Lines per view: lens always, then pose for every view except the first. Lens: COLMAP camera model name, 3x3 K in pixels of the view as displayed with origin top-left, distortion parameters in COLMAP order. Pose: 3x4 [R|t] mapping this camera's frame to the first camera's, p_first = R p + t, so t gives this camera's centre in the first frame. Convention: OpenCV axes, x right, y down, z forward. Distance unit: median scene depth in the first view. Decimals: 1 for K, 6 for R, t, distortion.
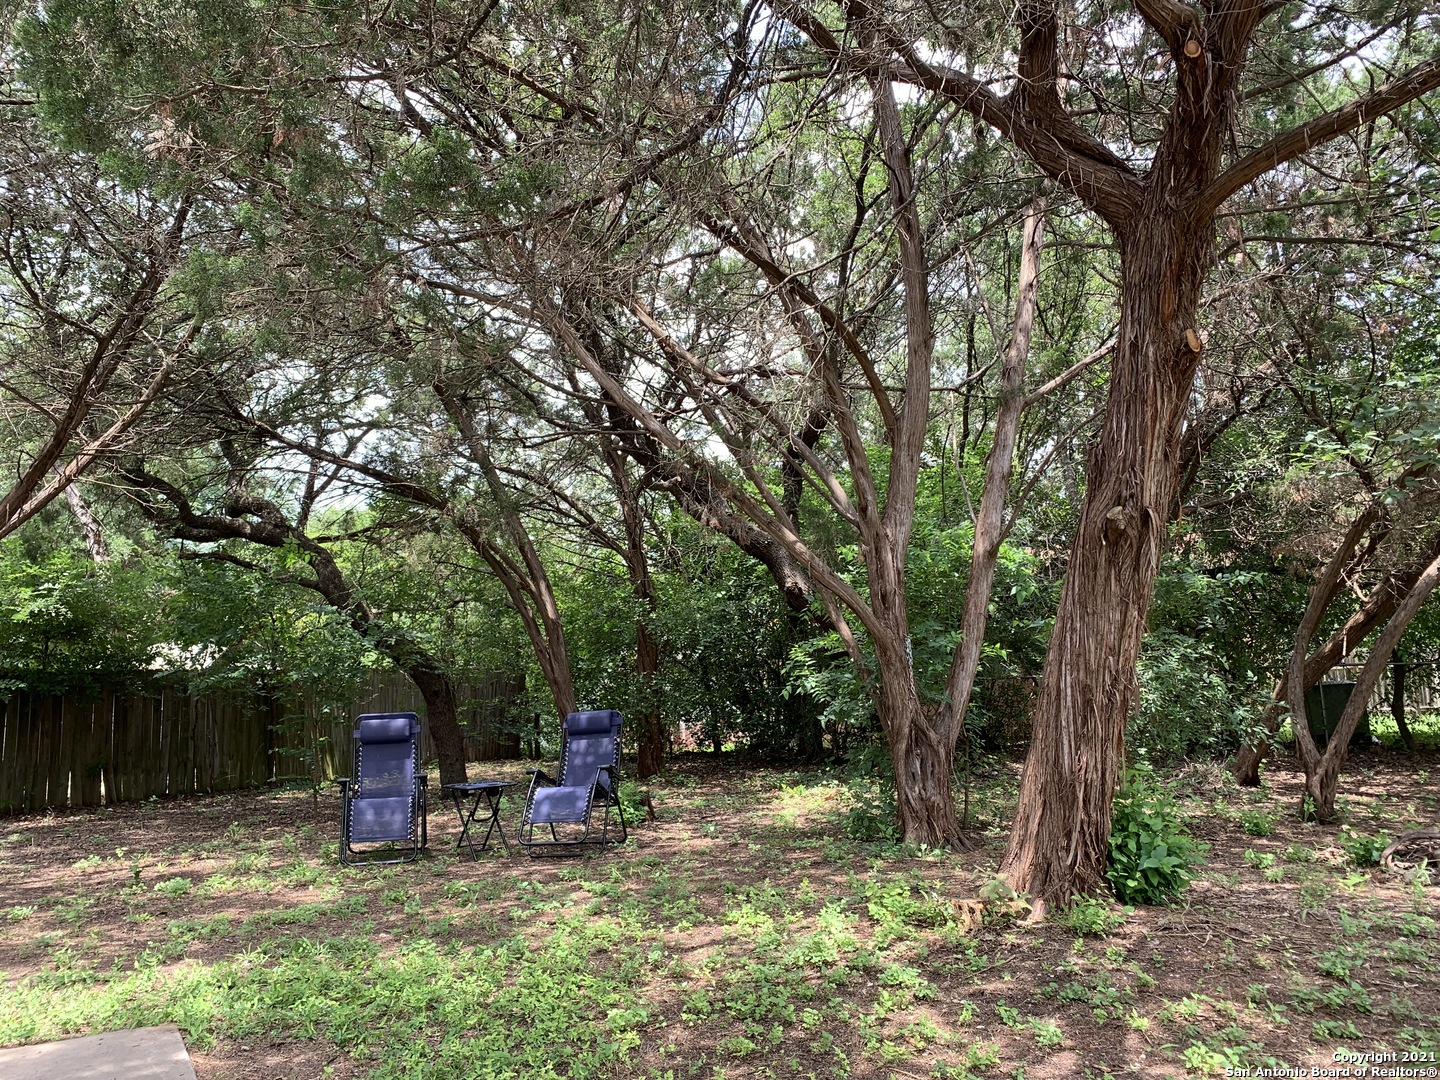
lens RADIAL K [[1099.0, 0, 714.1], [0, 1099.0, 520.2], [0, 0, 1]] dist [0.053075, -0.053554]
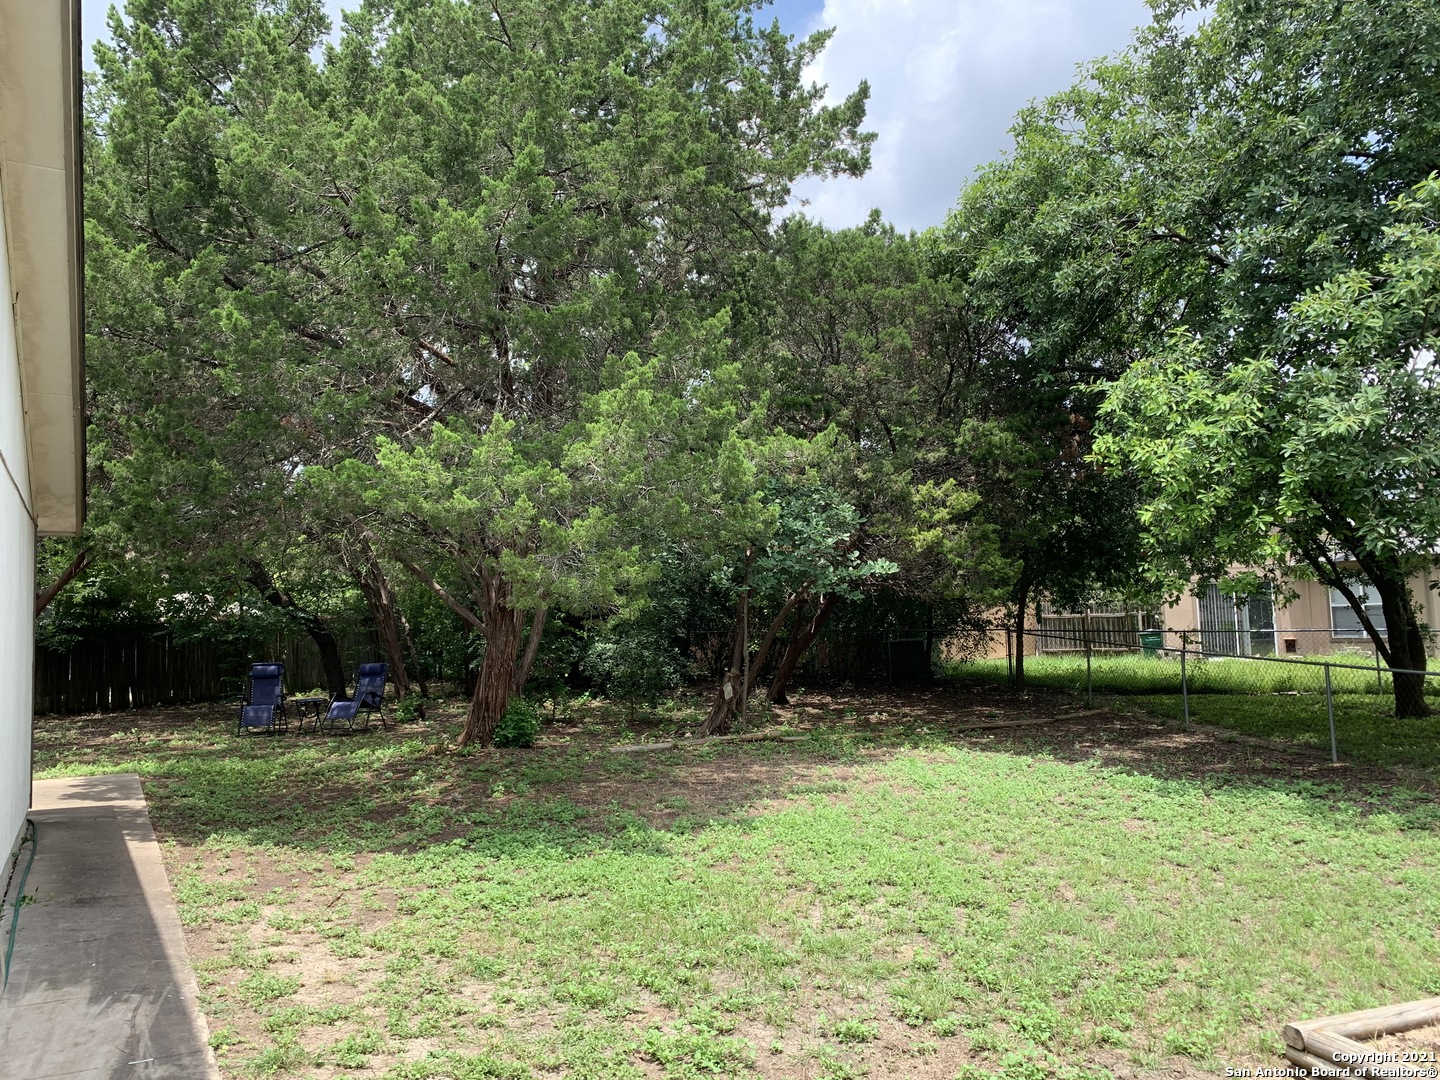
lens RADIAL K [[1099.0, 0, 714.1], [0, 1099.0, 520.2], [0, 0, 1]] dist [0.053075, -0.053554]
pose [[0.999551, 0.006918, -0.029157, 0.443471], [-0.004635, 0.996972, 0.077629, -0.187267], [0.029605, -0.077459, 0.996556, -0.729794]]
